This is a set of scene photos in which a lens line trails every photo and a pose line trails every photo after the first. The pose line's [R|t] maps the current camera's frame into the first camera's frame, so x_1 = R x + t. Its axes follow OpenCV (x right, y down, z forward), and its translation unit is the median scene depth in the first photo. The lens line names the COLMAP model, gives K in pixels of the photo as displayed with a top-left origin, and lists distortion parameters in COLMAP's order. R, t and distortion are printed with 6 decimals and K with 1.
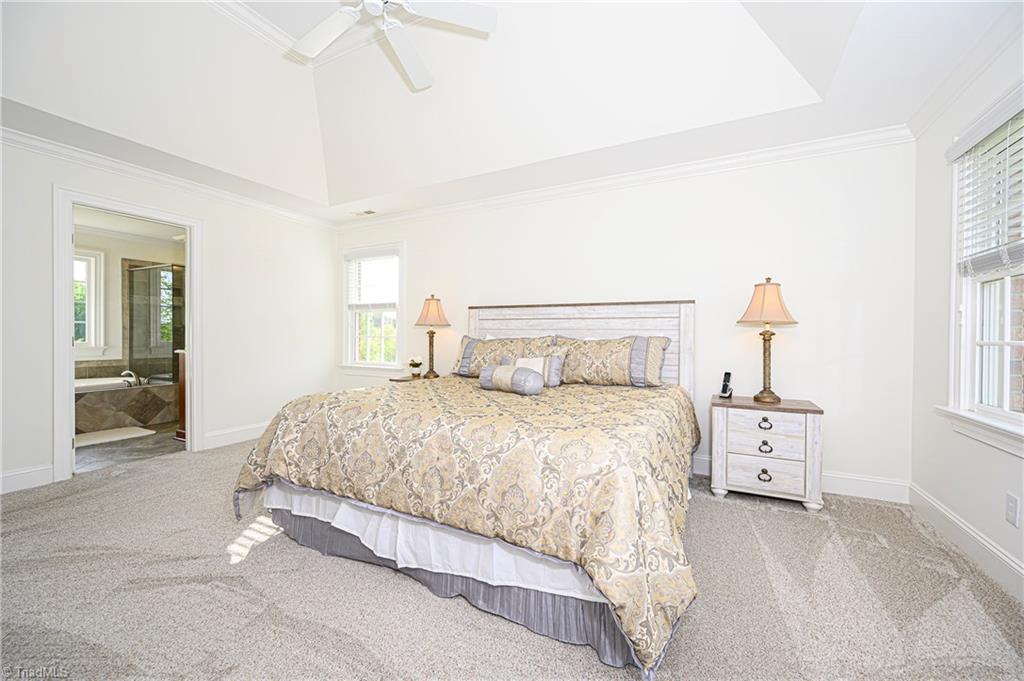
lens RADIAL K [[401.7, 0, 512.7], [0, 401.7, 337.9], [0, 0, 1]] dist [-0.000638, -0.000587]
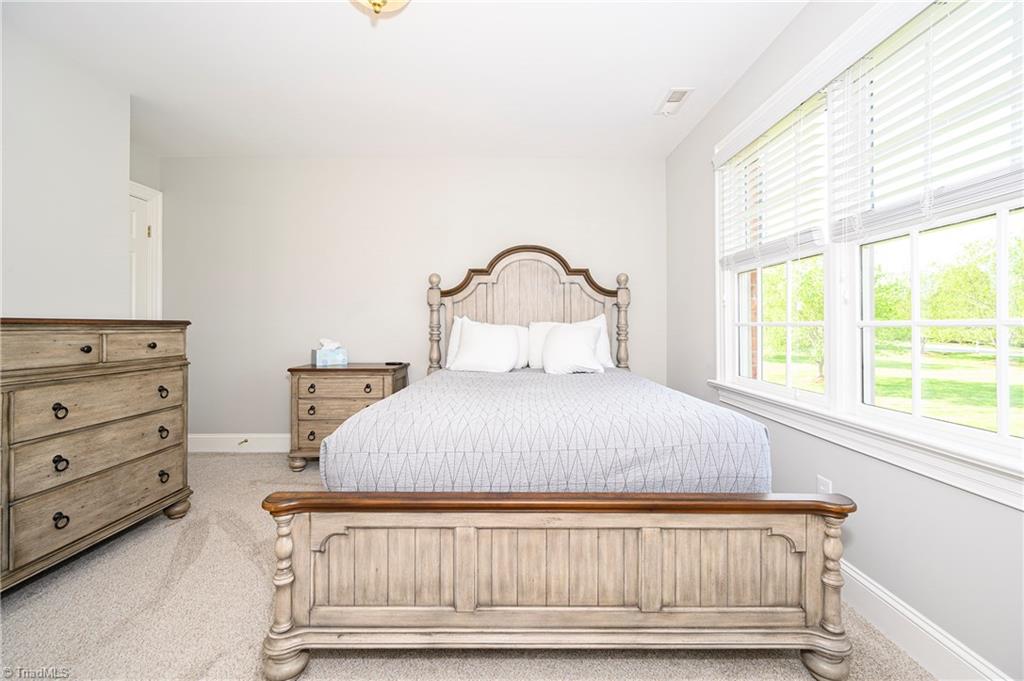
lens RADIAL K [[401.7, 0, 512.7], [0, 401.7, 337.9], [0, 0, 1]] dist [-0.000638, -0.000587]
pose [[0.912899, -0.030407, 0.407051, 0.164020], [0.019847, 0.999349, 0.030142, 0.002224], [-0.407702, -0.019438, 0.912908, 0.384558]]
